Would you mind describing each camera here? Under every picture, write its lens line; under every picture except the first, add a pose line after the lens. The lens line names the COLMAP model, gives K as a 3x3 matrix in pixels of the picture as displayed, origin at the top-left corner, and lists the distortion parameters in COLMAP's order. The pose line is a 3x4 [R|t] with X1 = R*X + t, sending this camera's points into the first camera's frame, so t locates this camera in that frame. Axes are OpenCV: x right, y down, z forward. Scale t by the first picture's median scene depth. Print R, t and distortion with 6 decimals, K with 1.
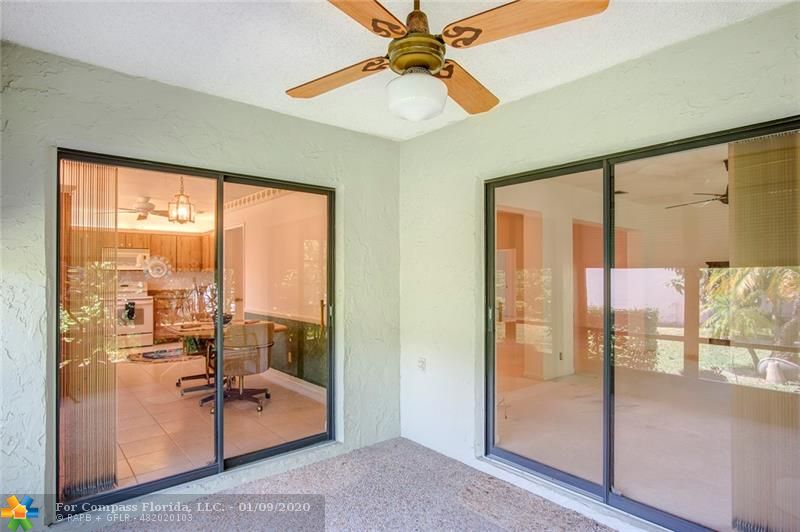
lens RADIAL K [[448.2, 0, 400.4], [0, 448.2, 268.8], [0, 0, 1]] dist [-0.016675, -0.000345]
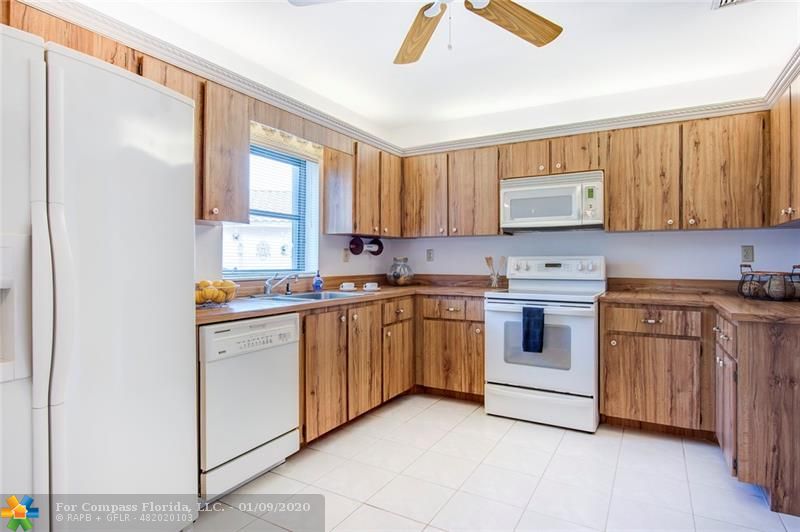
lens RADIAL K [[448.2, 0, 399.7], [0, 448.2, 261.3], [0, 0, 1]] dist [-0.016675, -0.000345]
pose [[0.358071, 0.008966, -0.933651, -0.276423], [0.008038, 0.999887, 0.012685, 0.028236], [0.933660, -0.012047, 0.357958, 0.720361]]
